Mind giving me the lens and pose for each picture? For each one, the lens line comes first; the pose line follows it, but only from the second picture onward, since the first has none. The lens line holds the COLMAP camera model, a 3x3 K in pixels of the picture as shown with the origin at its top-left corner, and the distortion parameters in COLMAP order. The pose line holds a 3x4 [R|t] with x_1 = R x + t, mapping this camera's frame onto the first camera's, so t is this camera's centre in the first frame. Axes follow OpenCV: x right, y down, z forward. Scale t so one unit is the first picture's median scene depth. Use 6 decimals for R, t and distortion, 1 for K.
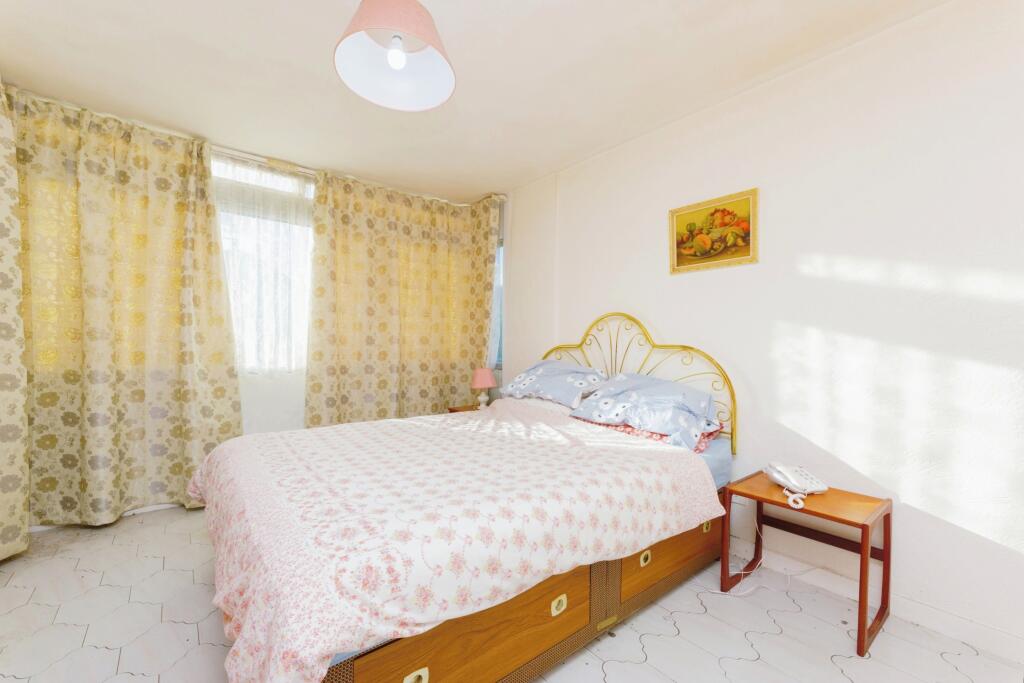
lens RADIAL K [[424.5, 0, 515.1], [0, 424.5, 345.2], [0, 0, 1]] dist [-0.010189, 0.000446]
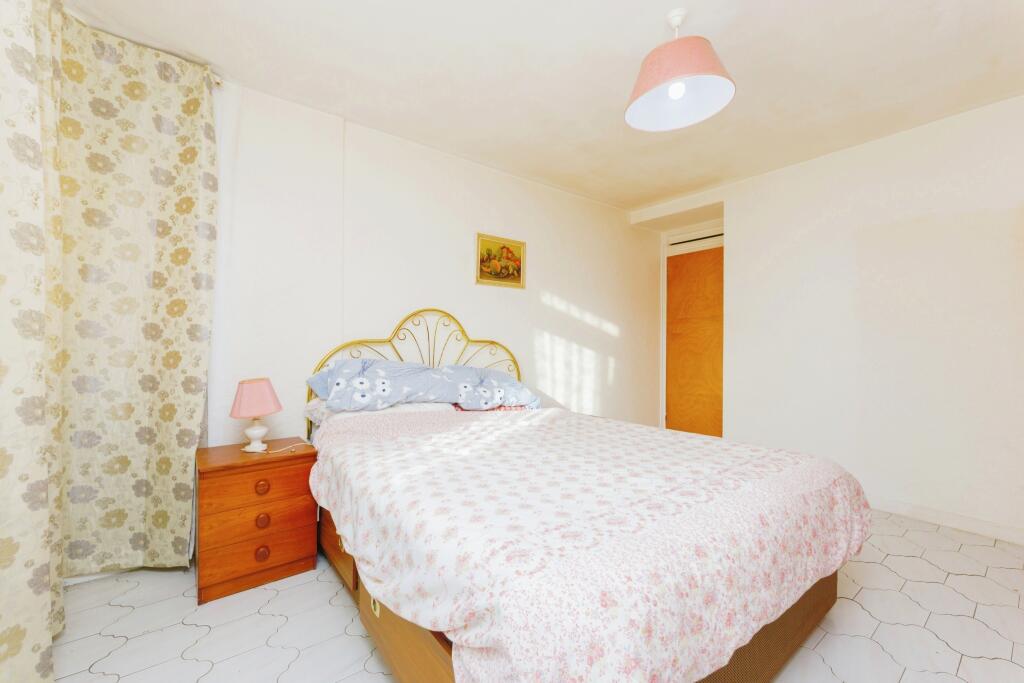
lens RADIAL K [[424.5, 0, 514.7], [0, 424.5, 343.2], [0, 0, 1]] dist [-0.010189, 0.000446]
pose [[0.008308, -0.009889, 0.999917, -0.939748], [-0.013301, 0.999862, 0.009999, -0.006100], [-0.999877, -0.013383, 0.008176, 0.925641]]
